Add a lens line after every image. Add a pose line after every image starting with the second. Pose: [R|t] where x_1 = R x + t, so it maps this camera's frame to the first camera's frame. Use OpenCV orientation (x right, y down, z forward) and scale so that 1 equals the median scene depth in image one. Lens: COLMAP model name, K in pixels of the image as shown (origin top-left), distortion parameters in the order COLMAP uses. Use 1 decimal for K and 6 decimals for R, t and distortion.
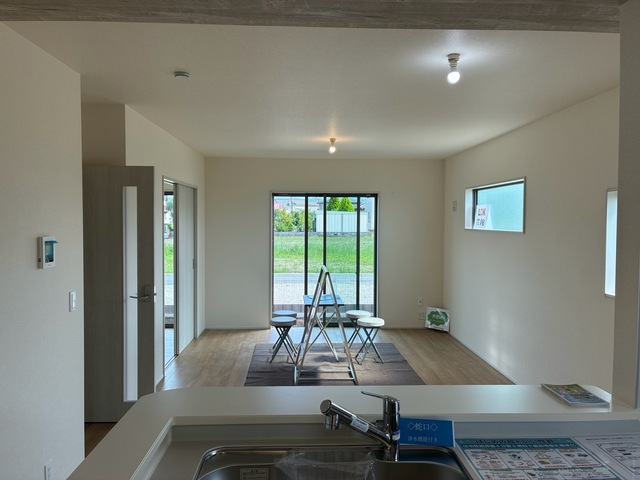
lens RADIAL K [[488.9, 0, 319.9], [0, 488.9, 238.0], [0, 0, 1]] dist [0.051754, -0.046755]
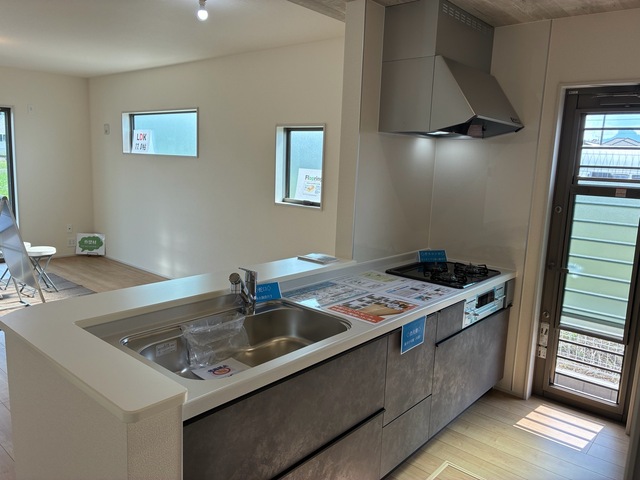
lens RADIAL K [[488.9, 0, 318.9], [0, 488.9, 240.8], [0, 0, 1]] dist [0.051754, -0.046755]
pose [[0.692589, -0.099593, 0.714424, -0.189658], [-0.008065, 0.989292, 0.145729, 0.011095], [-0.721287, -0.106692, 0.684369, -0.017761]]
